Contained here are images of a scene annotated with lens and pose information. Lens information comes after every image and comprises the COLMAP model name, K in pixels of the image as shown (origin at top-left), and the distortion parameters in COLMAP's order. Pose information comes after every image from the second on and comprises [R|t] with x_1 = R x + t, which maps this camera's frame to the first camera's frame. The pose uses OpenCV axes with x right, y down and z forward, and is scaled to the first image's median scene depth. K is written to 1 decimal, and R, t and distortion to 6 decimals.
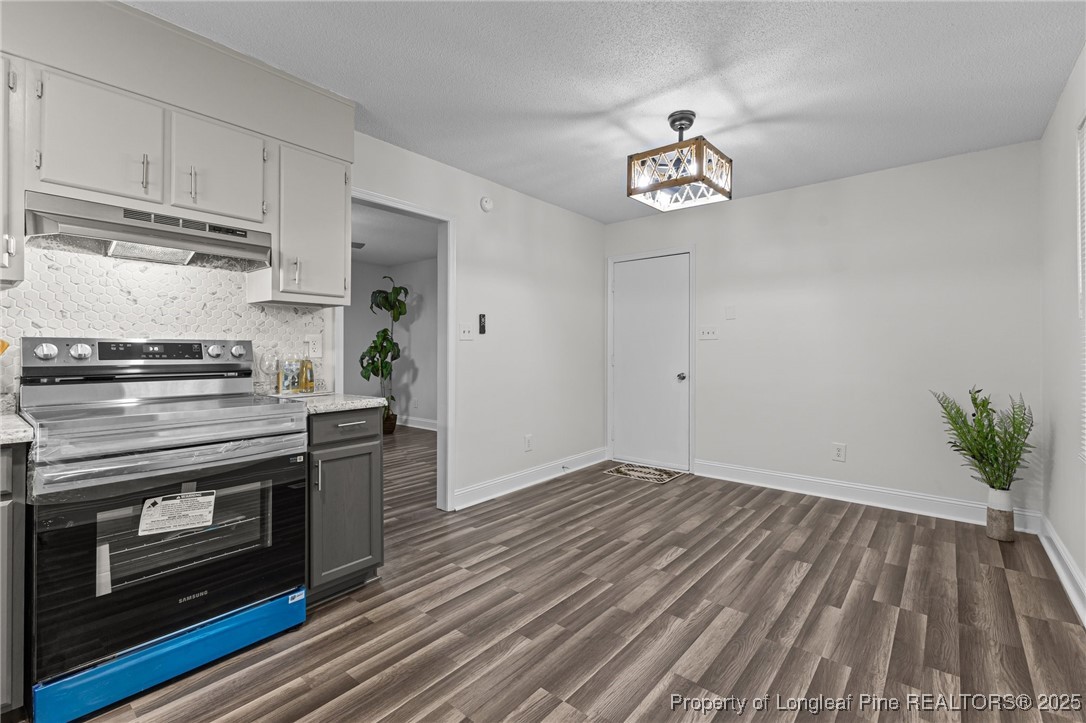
lens RADIAL K [[472.2, 0, 543.5], [0, 472.2, 352.6], [0, 0, 1]] dist [0.007803, -0.000963]
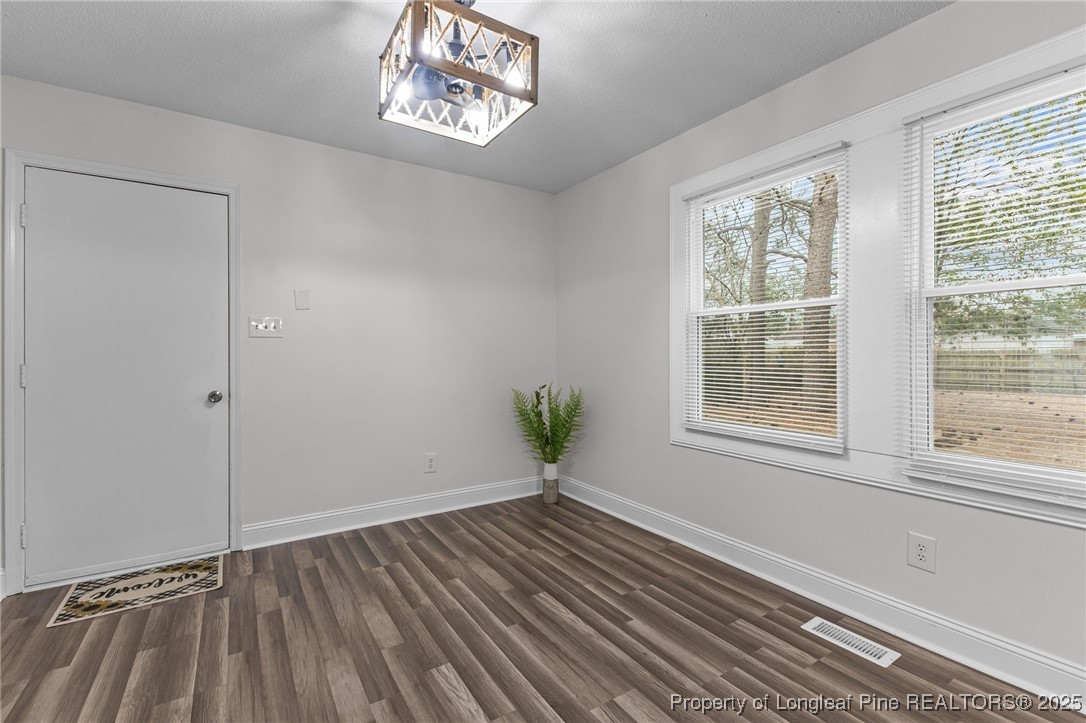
lens RADIAL K [[472.2, 0, 539.8], [0, 472.2, 353.5], [0, 0, 1]] dist [0.007803, -0.000963]
pose [[0.289508, 0.003834, 0.957168, -0.291030], [0.003509, 0.999981, -0.005067, -0.003663], [-0.957169, 0.004825, 0.289489, 0.712590]]
